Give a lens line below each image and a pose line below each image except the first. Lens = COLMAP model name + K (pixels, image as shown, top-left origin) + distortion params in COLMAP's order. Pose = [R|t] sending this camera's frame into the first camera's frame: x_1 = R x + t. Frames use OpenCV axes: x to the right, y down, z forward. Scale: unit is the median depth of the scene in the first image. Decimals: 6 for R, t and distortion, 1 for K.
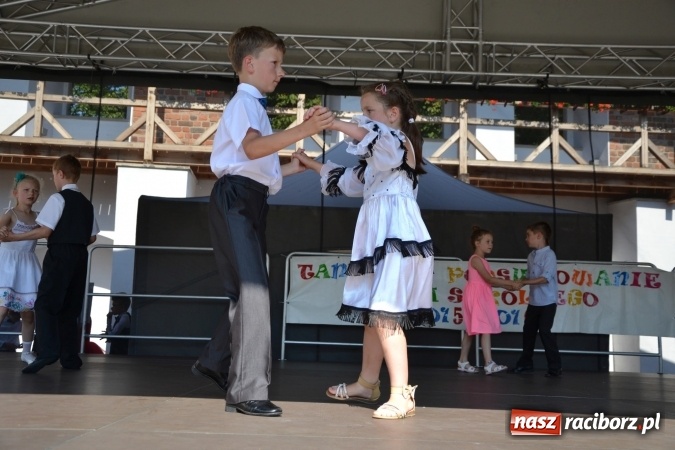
lens RADIAL K [[789.6, 0, 338.8], [0, 789.6, 228.4], [0, 0, 1]] dist [-0.000620, 0.361660]
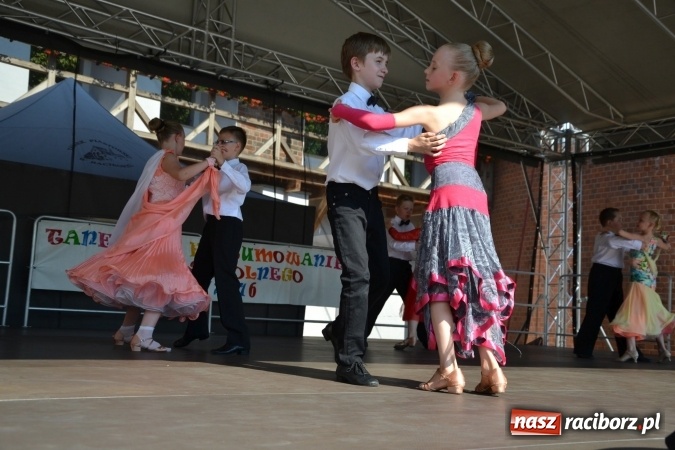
lens RADIAL K [[789.6, 0, 338.8], [0, 789.6, 228.4], [0, 0, 1]] dist [-0.000620, 0.361660]
pose [[0.809485, 0.077872, 0.581953, -0.327464], [-0.107647, 0.994049, 0.016720, -0.009185], [-0.577187, -0.076180, 0.813051, 0.003251]]
